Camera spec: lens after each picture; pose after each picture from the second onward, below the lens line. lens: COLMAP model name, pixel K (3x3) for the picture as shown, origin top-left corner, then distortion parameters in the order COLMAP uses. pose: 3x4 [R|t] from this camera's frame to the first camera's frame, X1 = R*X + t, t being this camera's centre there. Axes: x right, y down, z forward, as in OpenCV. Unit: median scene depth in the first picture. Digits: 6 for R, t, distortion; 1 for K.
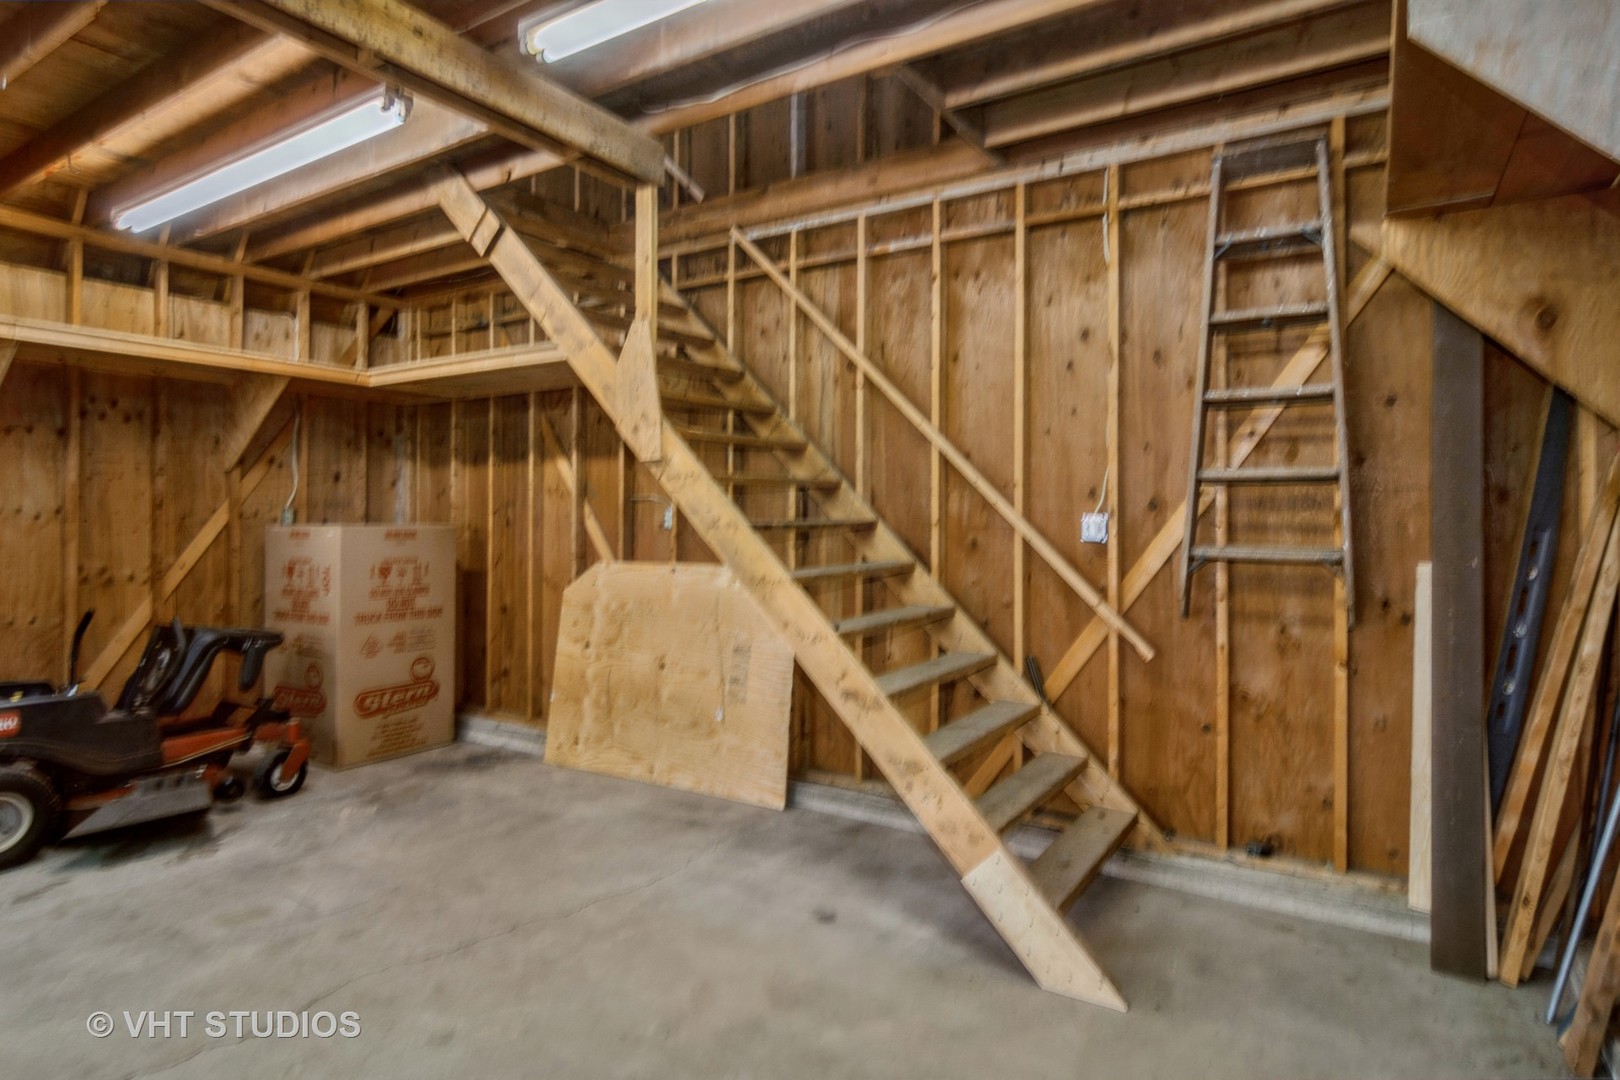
lens RADIAL K [[874.6, 0, 772.3], [0, 874.6, 504.5], [0, 0, 1]] dist [-0.005417, 0.004931]
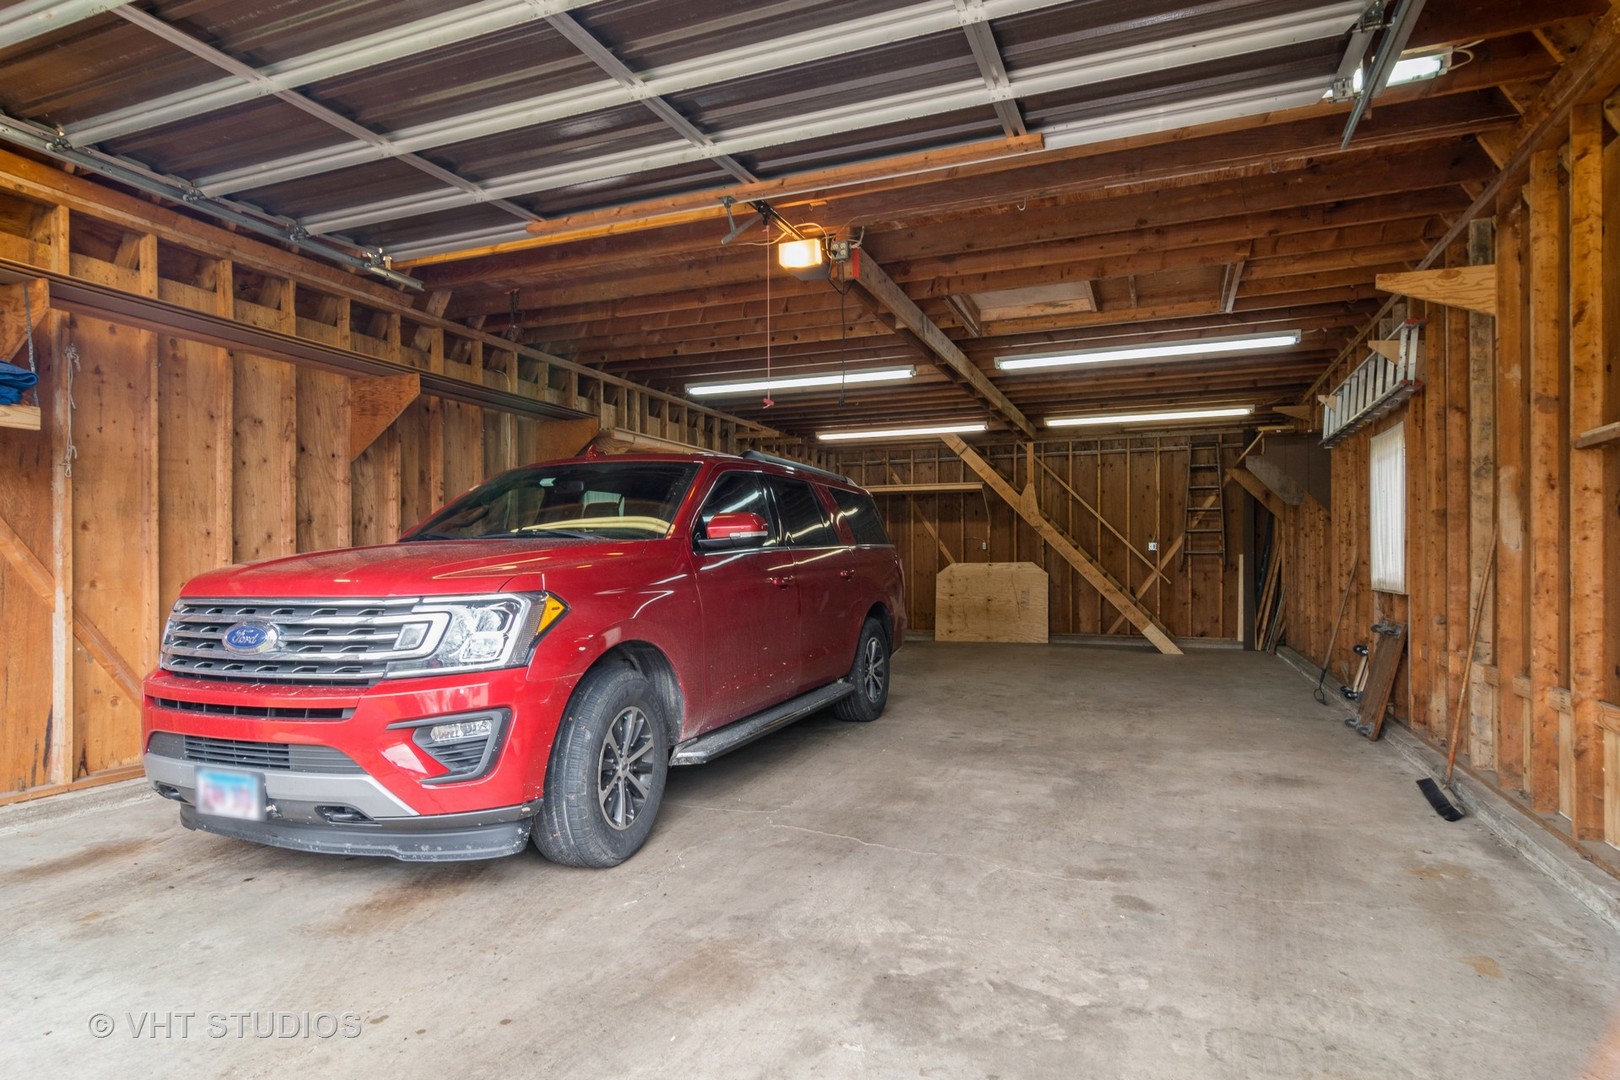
lens RADIAL K [[874.6, 0, 817.8], [0, 874.6, 545.7], [0, 0, 1]] dist [-0.005417, 0.004931]
pose [[0.973870, -0.010413, 0.226869, -1.767276], [0.007361, 0.999871, 0.014295, -0.035740], [-0.226989, -0.012251, 0.973820, -2.116878]]
